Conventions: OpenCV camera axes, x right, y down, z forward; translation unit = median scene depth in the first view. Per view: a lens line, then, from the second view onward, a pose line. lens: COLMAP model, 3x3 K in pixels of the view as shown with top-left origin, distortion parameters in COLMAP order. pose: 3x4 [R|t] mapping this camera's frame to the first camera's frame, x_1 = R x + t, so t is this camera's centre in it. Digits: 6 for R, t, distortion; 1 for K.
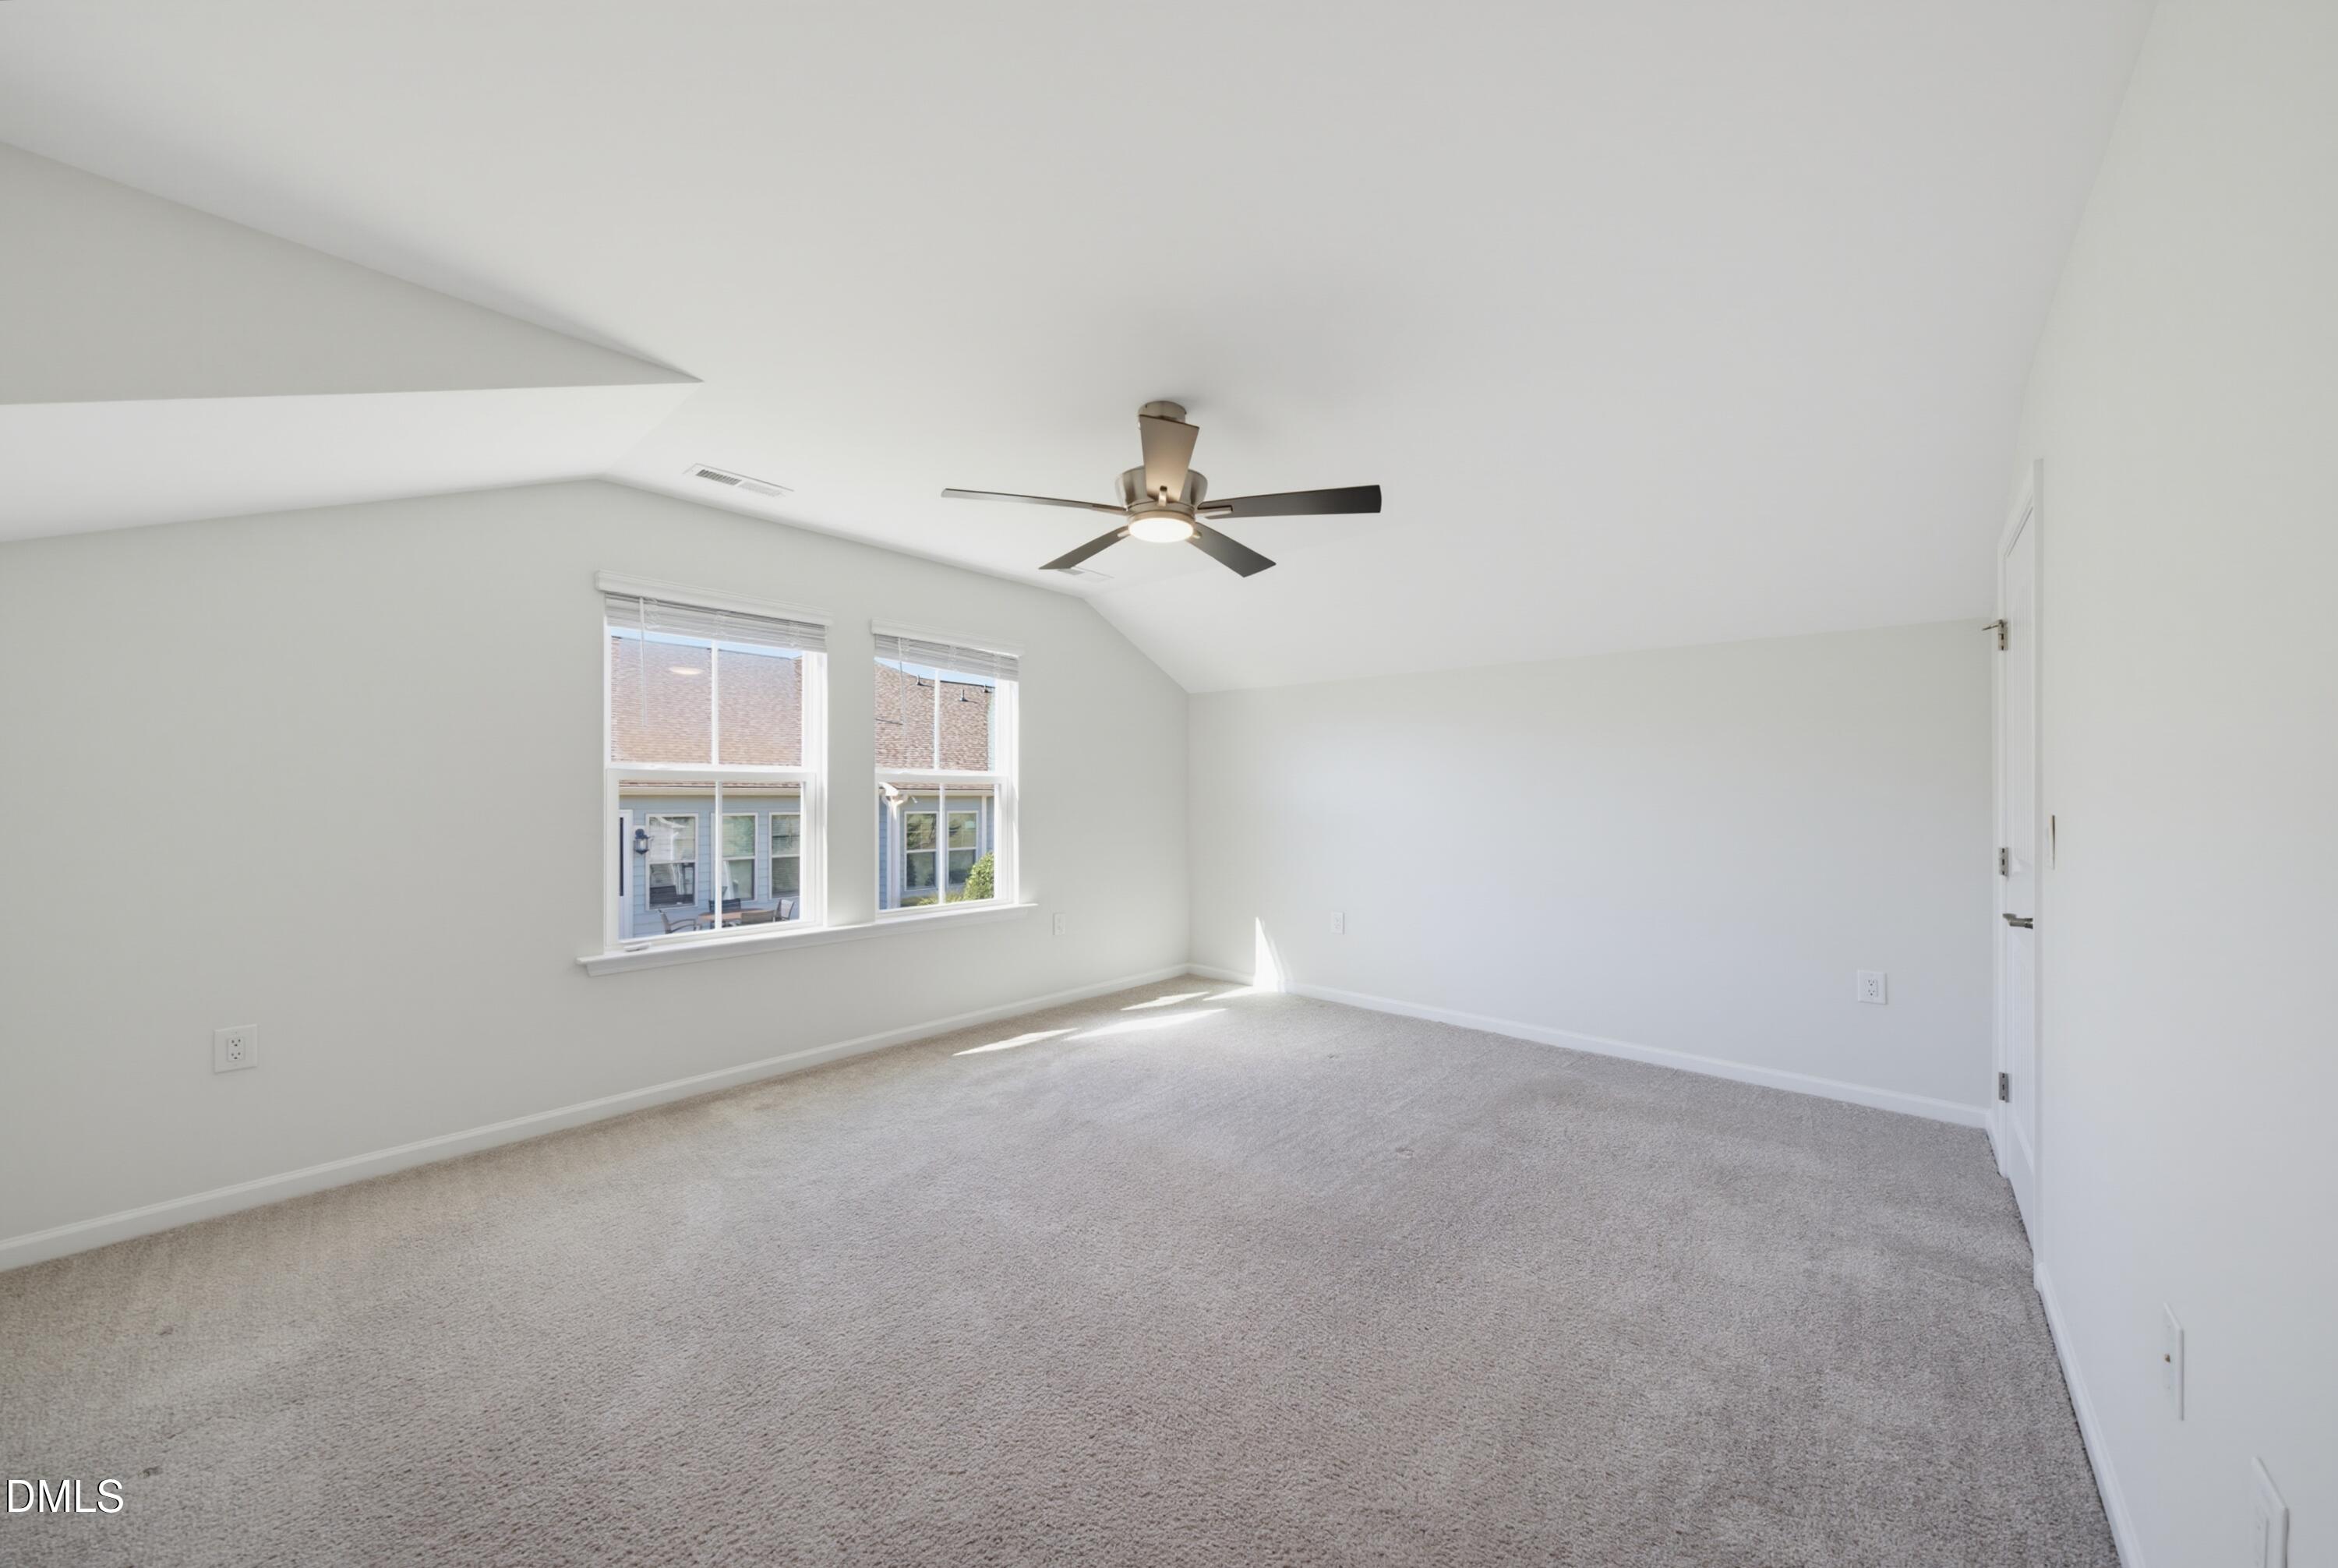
lens RADIAL K [[811.1, 0, 1172.1], [0, 811.1, 793.3], [0, 0, 1]] dist [-0.013589, 0.005415]
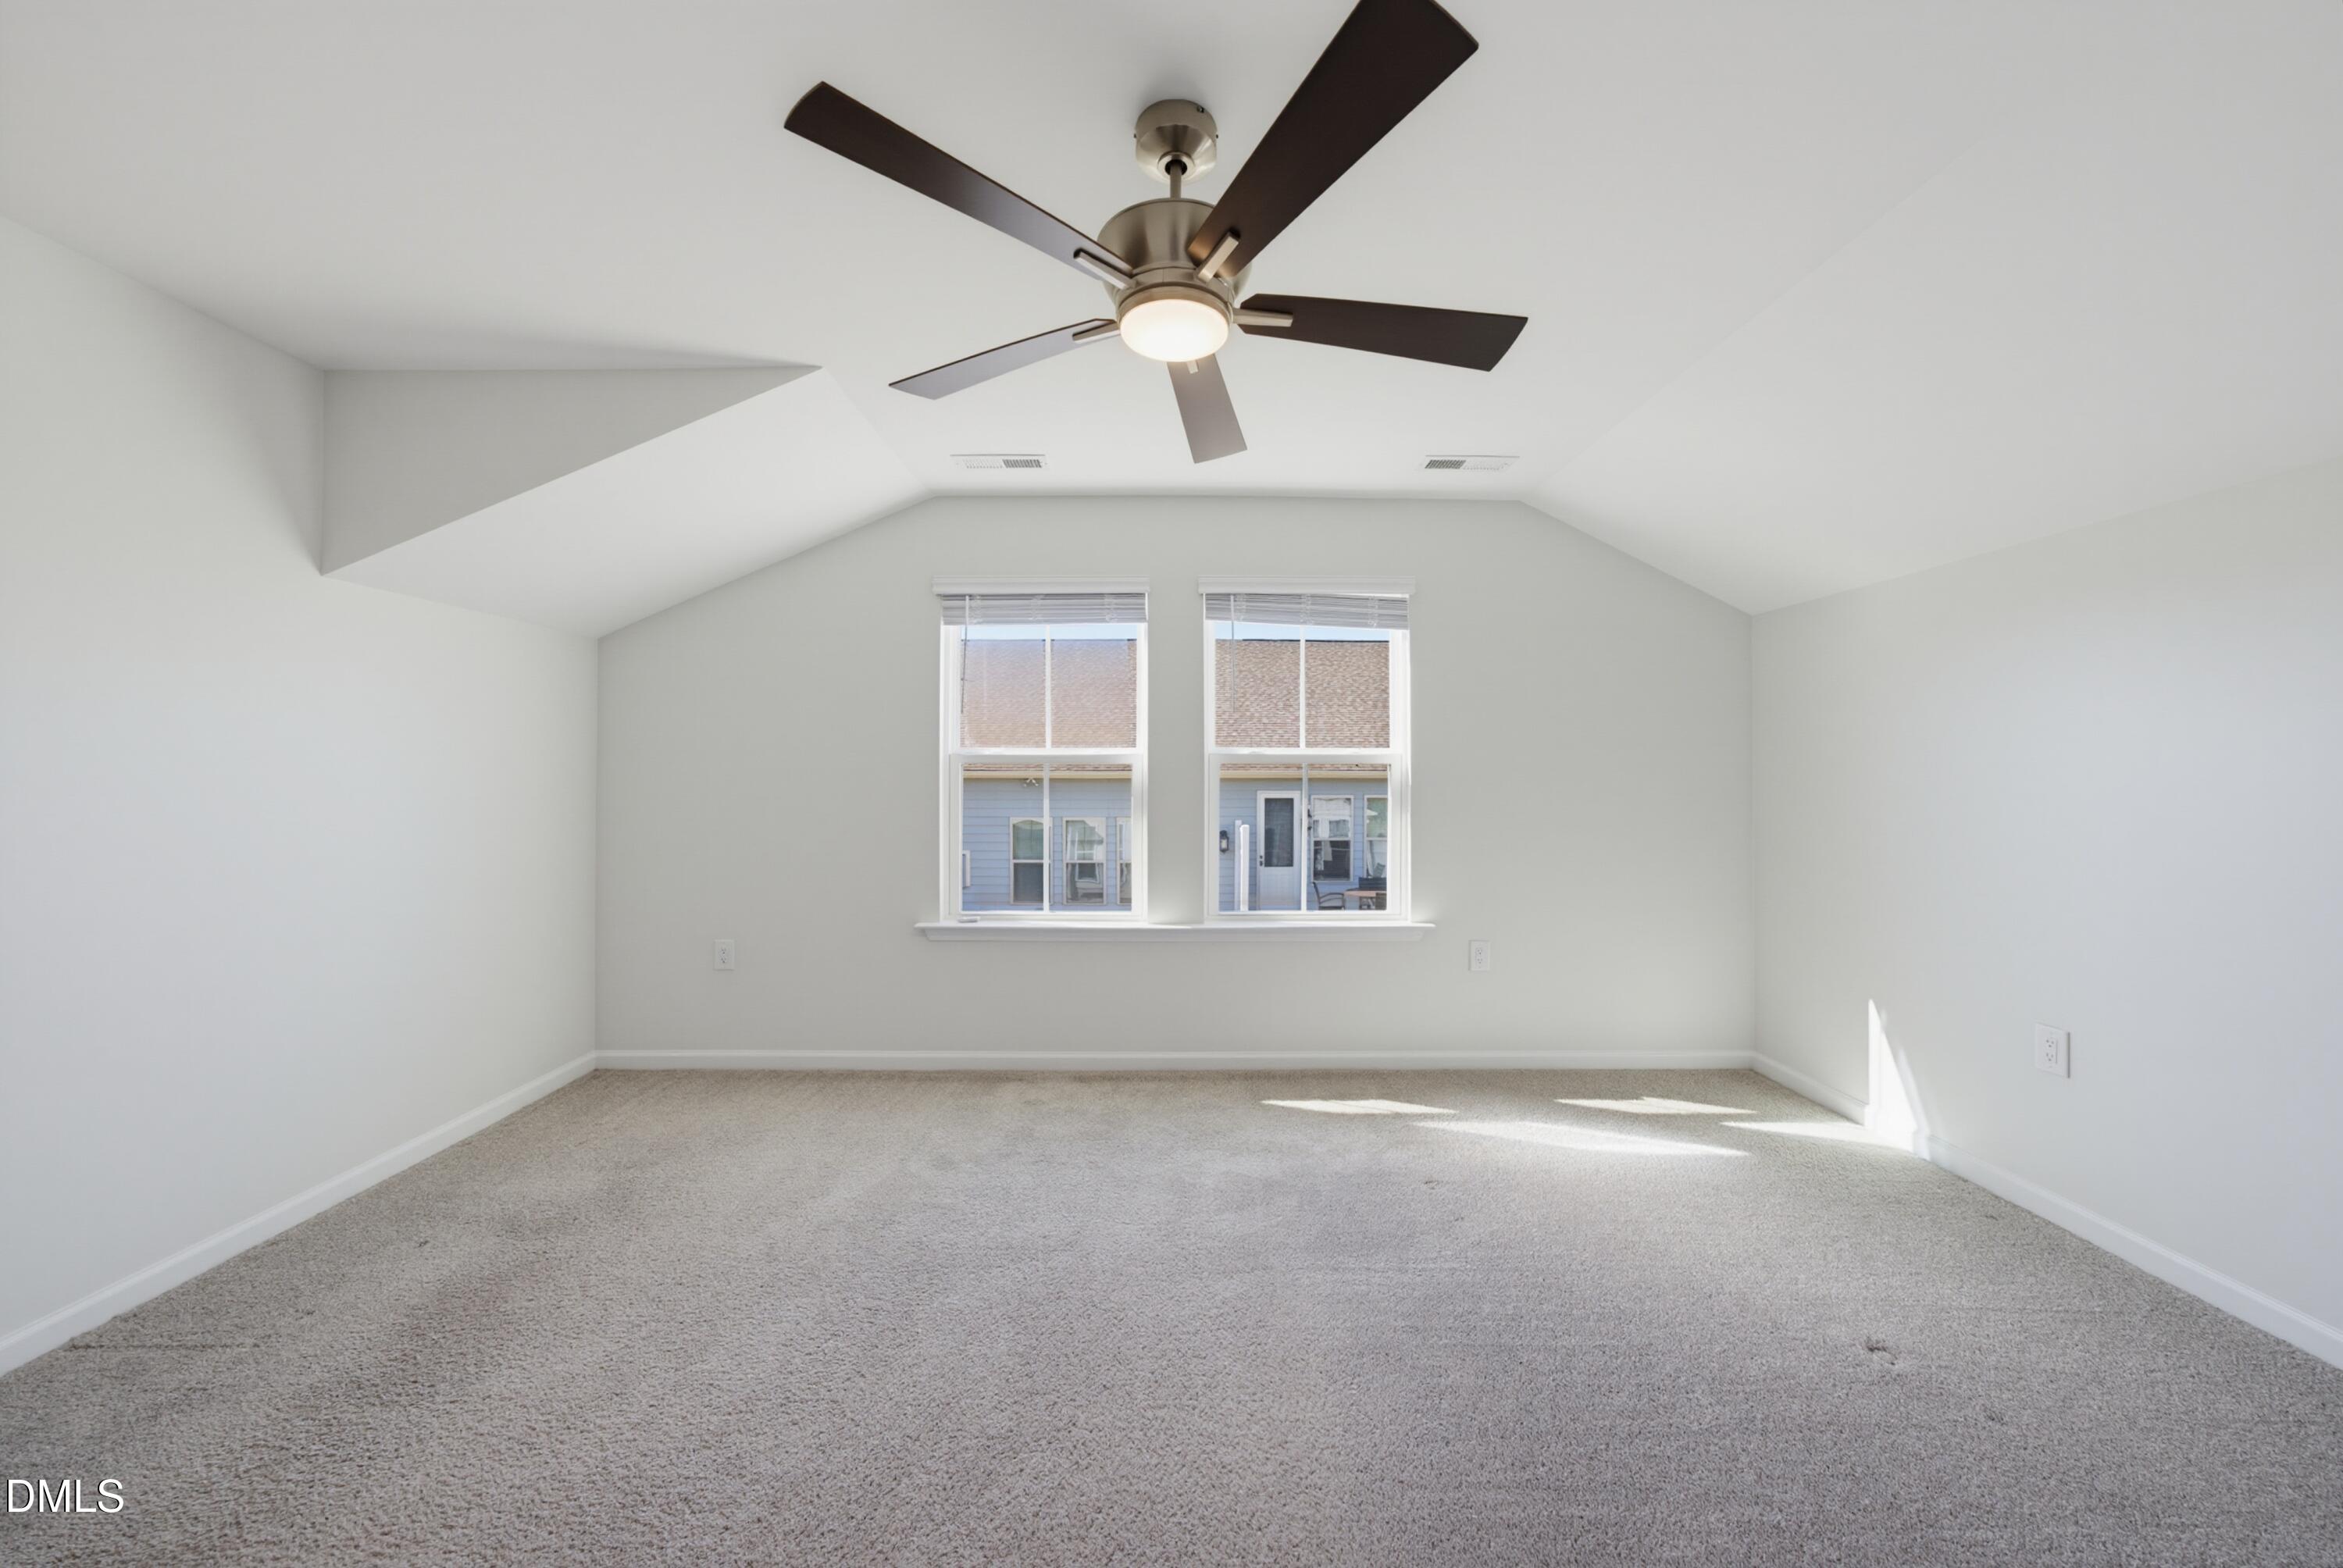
lens RADIAL K [[822.9, 0, 1163.3], [0, 822.9, 772.5], [0, 0, 1]] dist [-0.001001, 0.000231]
pose [[0.667096, -0.005234, -0.744953, 0.256780], [0.002436, 0.999985, -0.004844, 0.000358], [0.744968, 0.001417, 0.667099, 0.355923]]
